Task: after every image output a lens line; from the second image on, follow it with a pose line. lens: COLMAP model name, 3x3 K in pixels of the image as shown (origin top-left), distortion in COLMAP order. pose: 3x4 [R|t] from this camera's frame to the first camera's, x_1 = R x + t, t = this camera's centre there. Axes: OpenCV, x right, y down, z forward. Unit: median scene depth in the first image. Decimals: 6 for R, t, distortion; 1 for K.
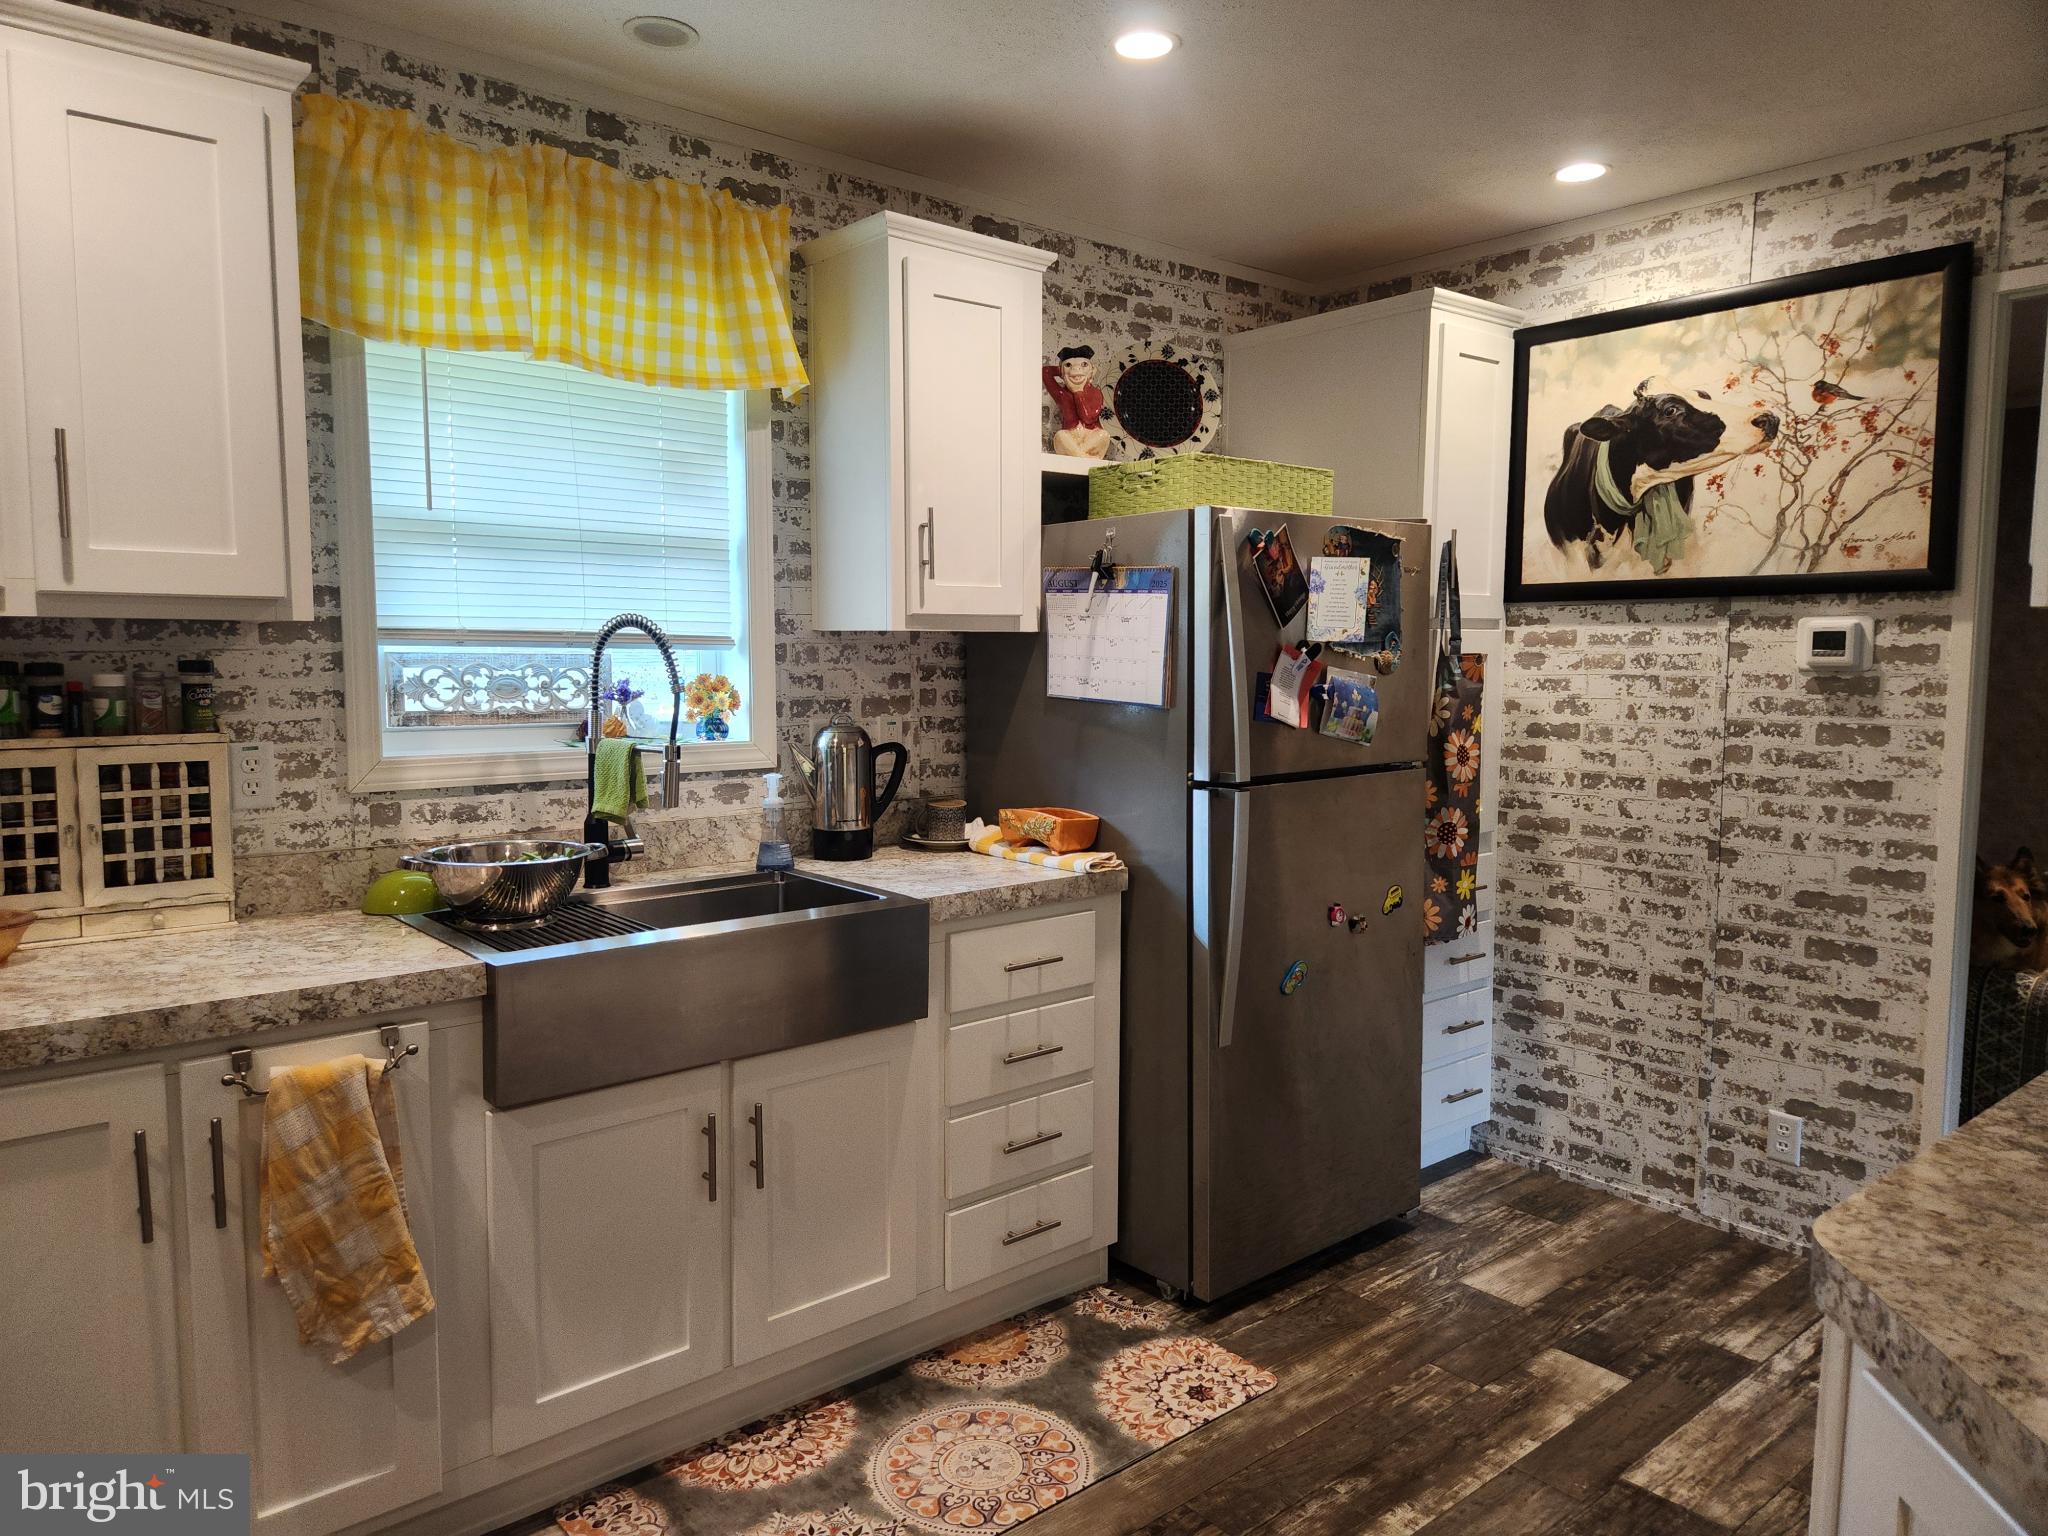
lens RADIAL K [[1381.6, 0, 1024.0], [0, 1381.6, 768.0], [0, 0, 1]] dist [0.078496, -0.065235]
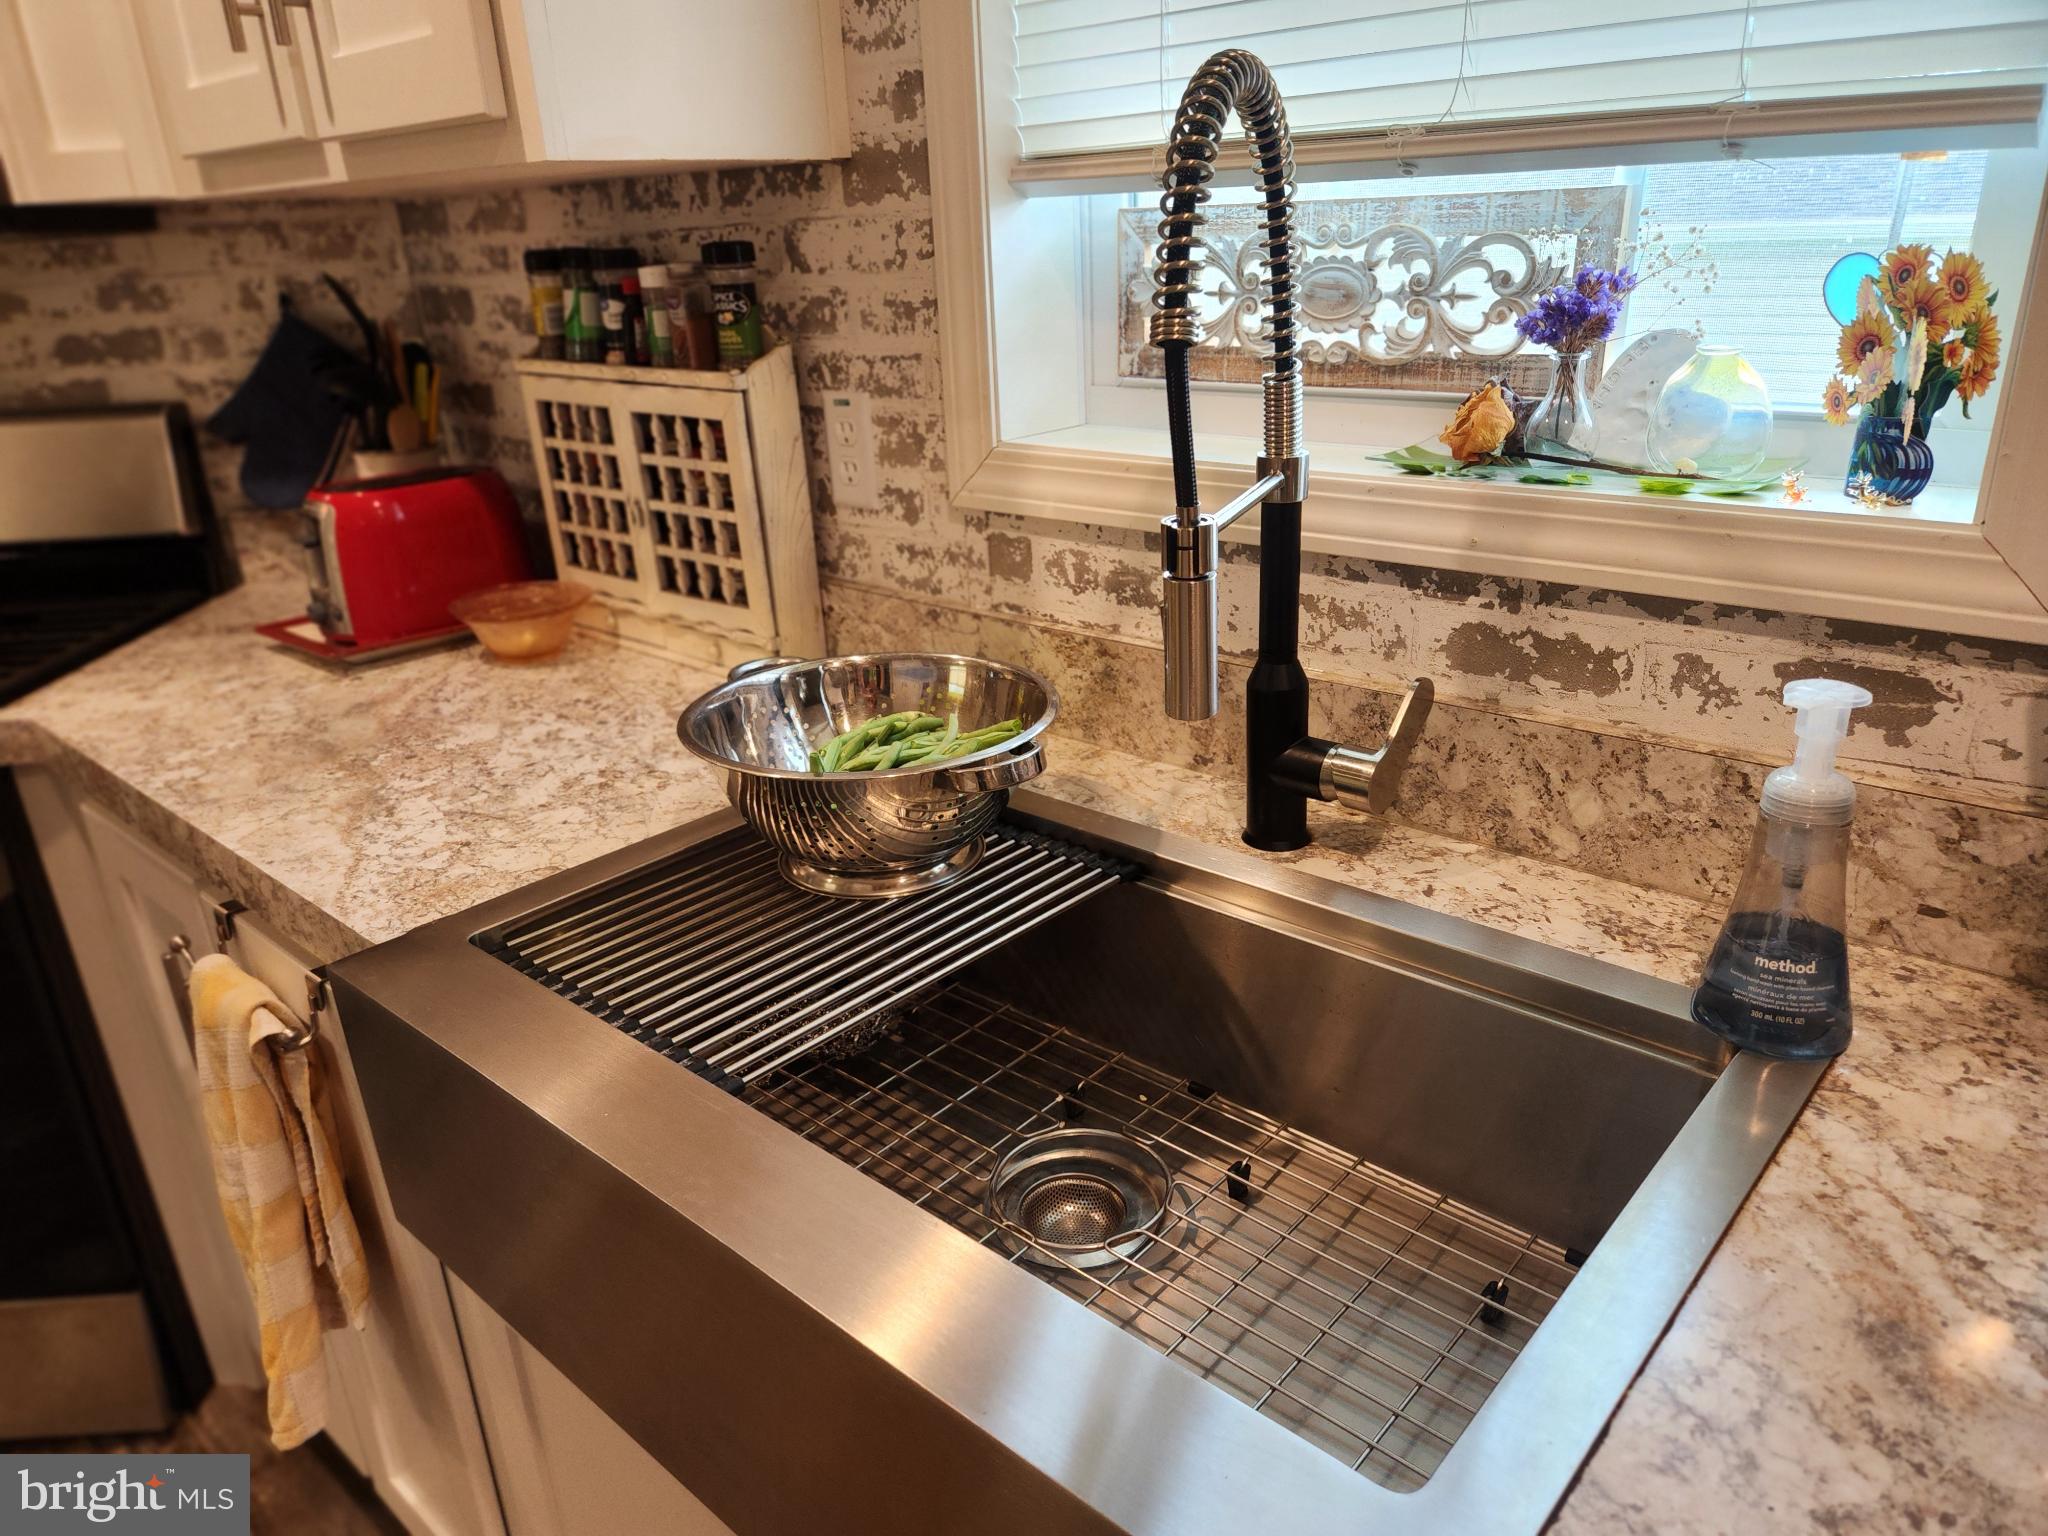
lens RADIAL K [[1381.6, 0, 1024.0], [0, 1381.6, 768.0], [0, 0, 1]] dist [0.078496, -0.065235]
pose [[0.128681, 0.351421, -0.927332, 0.043465], [-0.045440, 0.936214, 0.348481, -0.071732], [0.990644, -0.002704, 0.136441, 0.937193]]
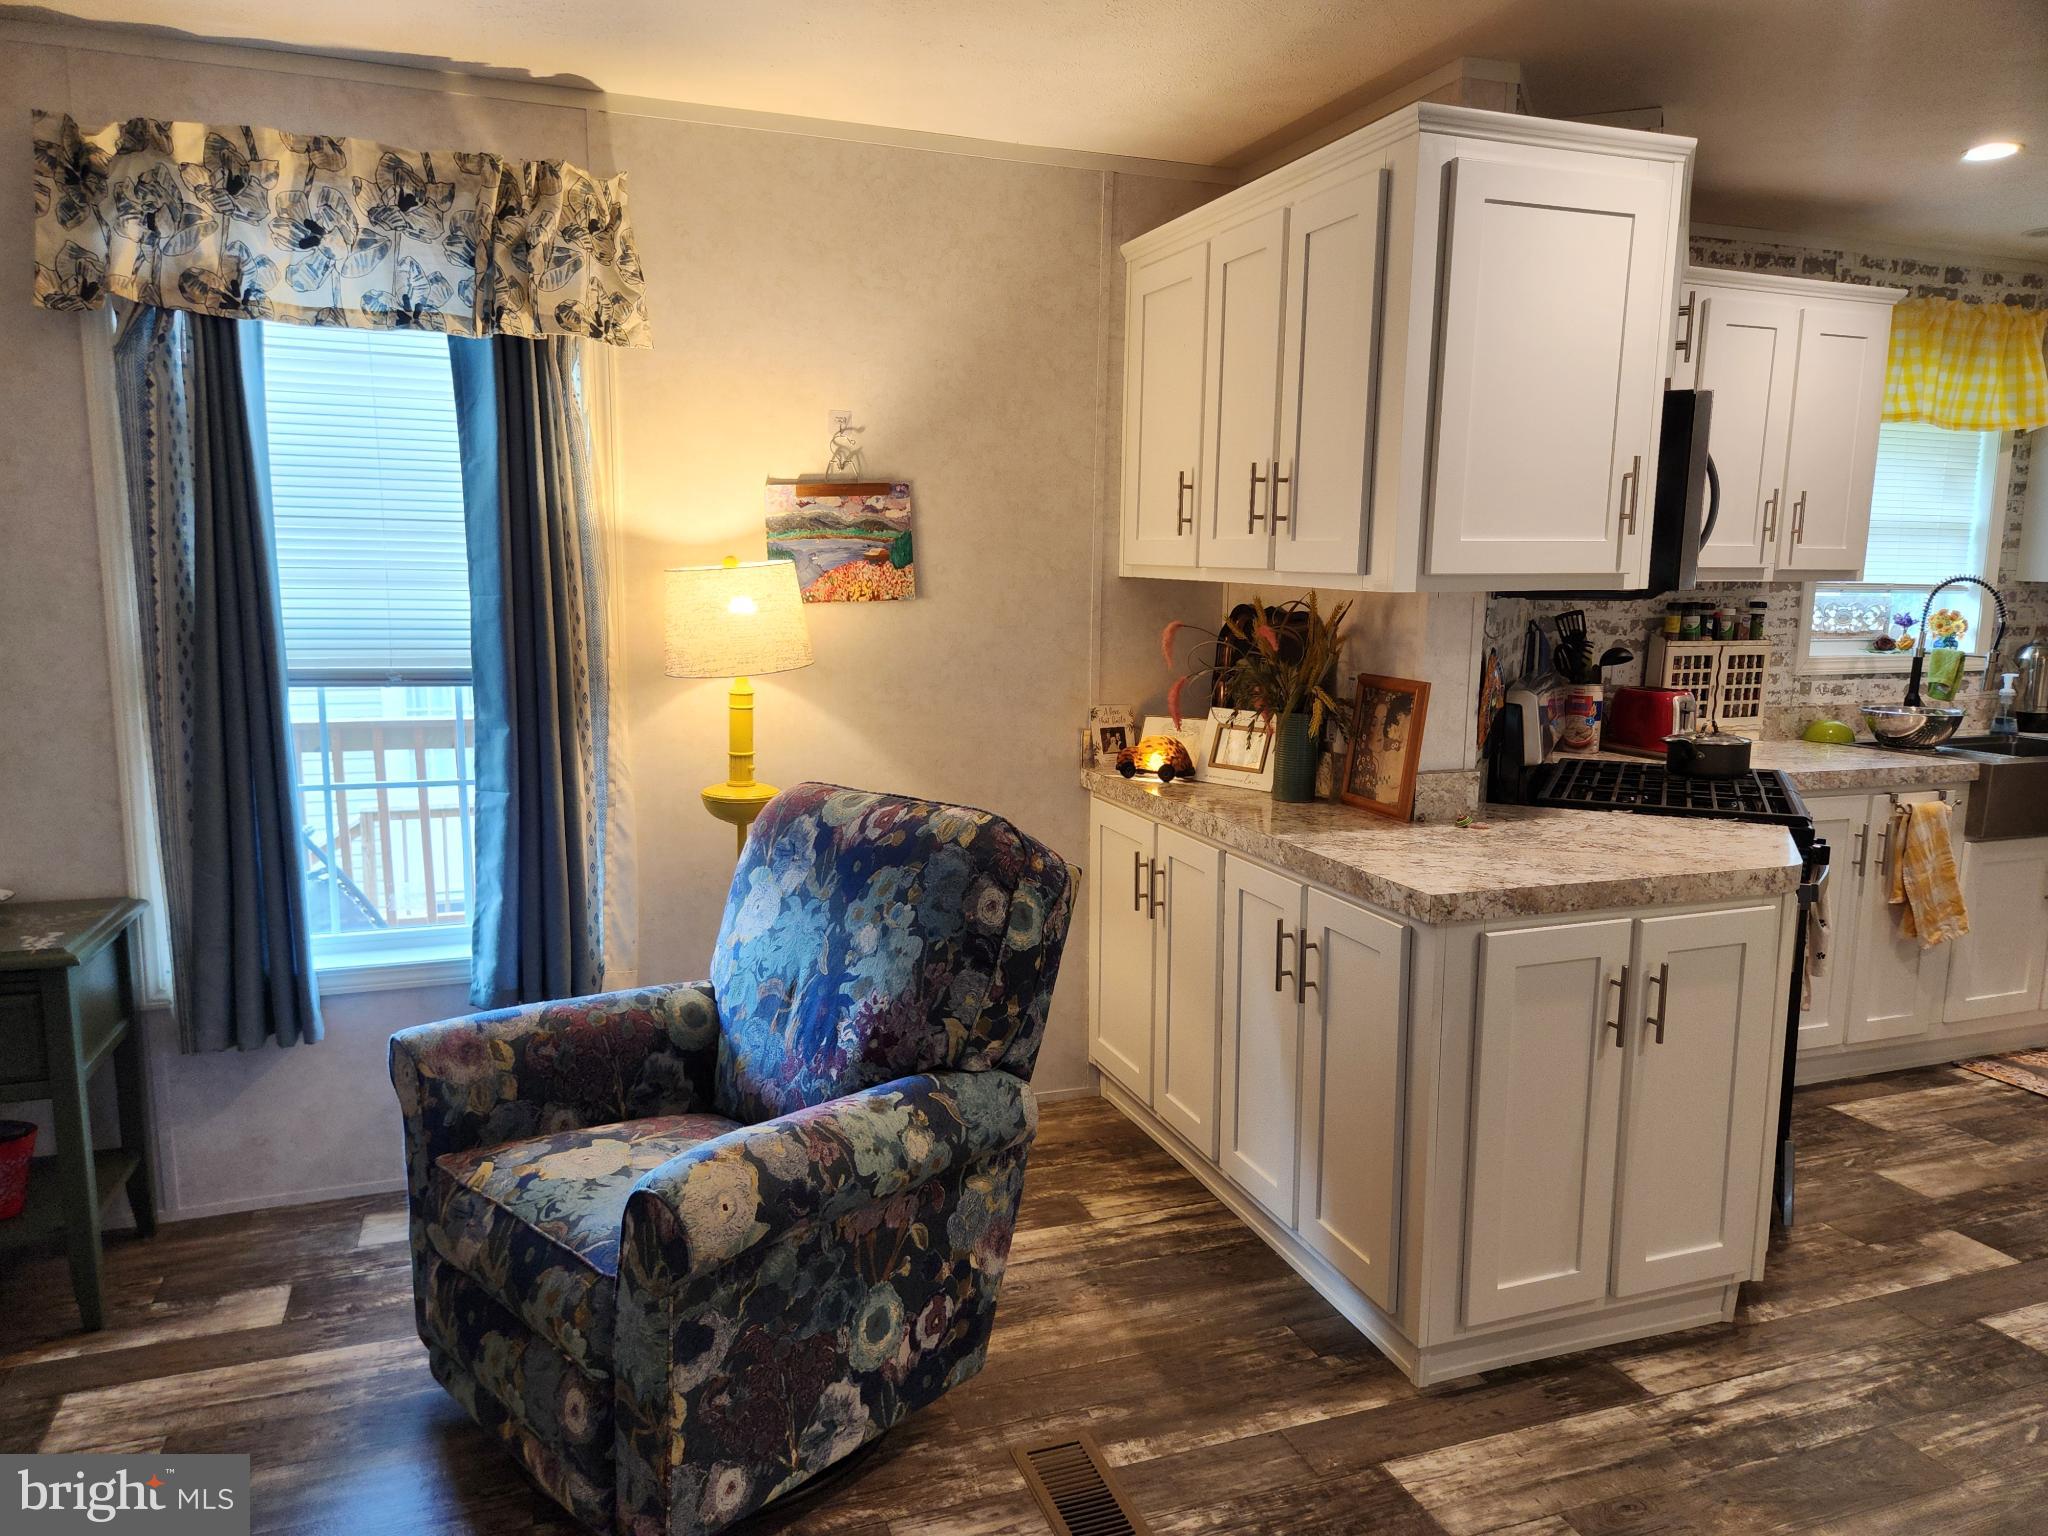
lens RADIAL K [[1381.6, 0, 1024.0], [0, 1381.6, 768.0], [0, 0, 1]] dist [0.078496, -0.065235]
pose [[0.938064, 0.055209, -0.342035, -0.771277], [-0.036645, 0.997495, 0.060505, 0.062430], [0.344519, -0.044223, 0.937737, -1.021135]]
